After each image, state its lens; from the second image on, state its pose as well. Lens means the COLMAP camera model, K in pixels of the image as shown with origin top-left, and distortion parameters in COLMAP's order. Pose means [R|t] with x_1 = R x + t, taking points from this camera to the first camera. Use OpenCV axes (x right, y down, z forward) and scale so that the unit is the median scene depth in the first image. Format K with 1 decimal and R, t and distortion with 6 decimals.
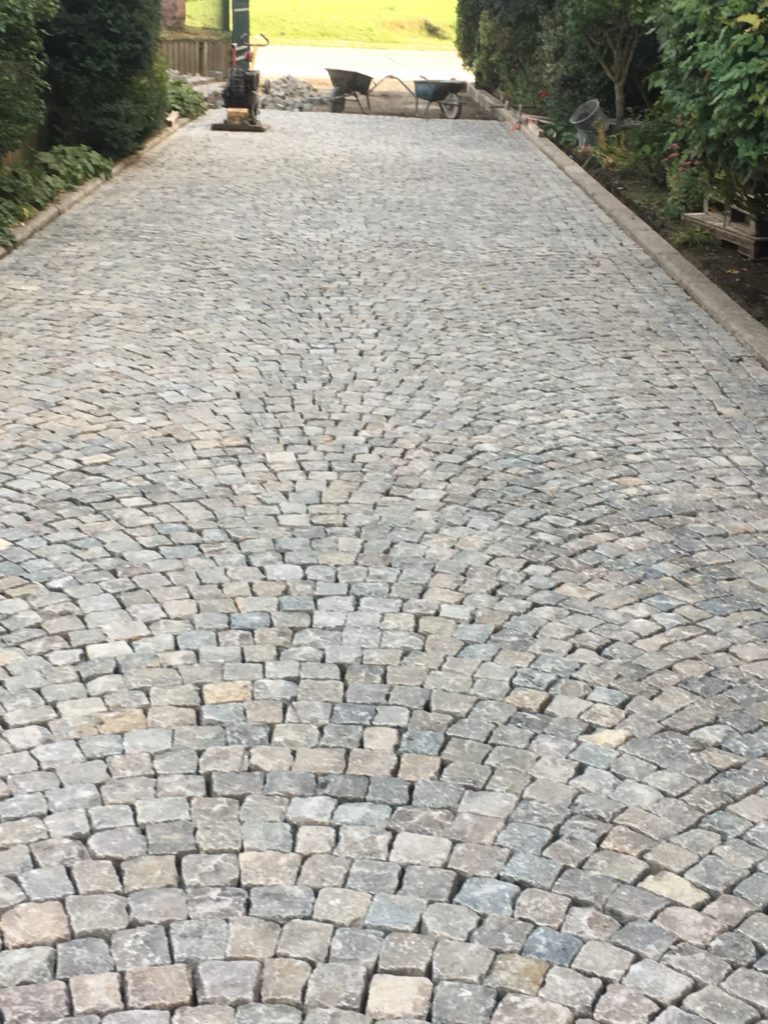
lens RADIAL K [[1538.7, 0, 390.1], [0, 1538.7, 512.9], [0, 0, 1]] dist [0.074084, 0.000000]
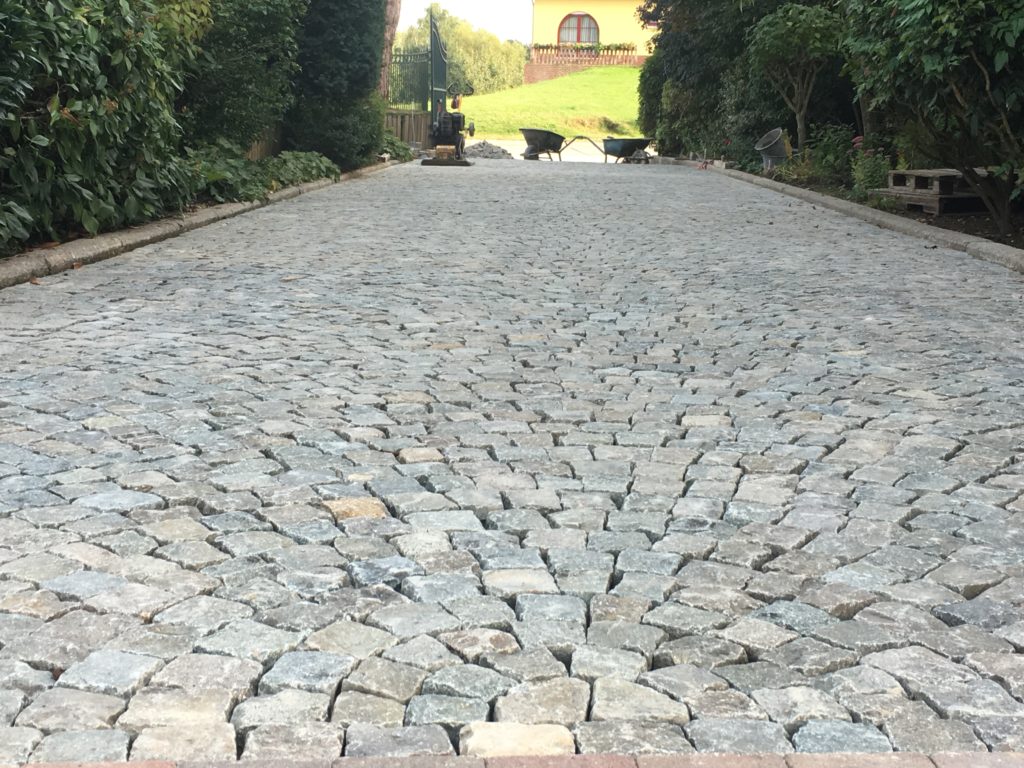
lens RADIAL K [[1538.7, 0, 506.8], [0, 1538.7, 383.7], [0, 0, 1]] dist [0.074084, 0.000000]
pose [[0.999268, -0.007901, -0.037429, -0.022415], [0.001917, 0.987552, -0.157280, 0.098605], [0.038206, 0.157093, 0.986845, -0.050836]]
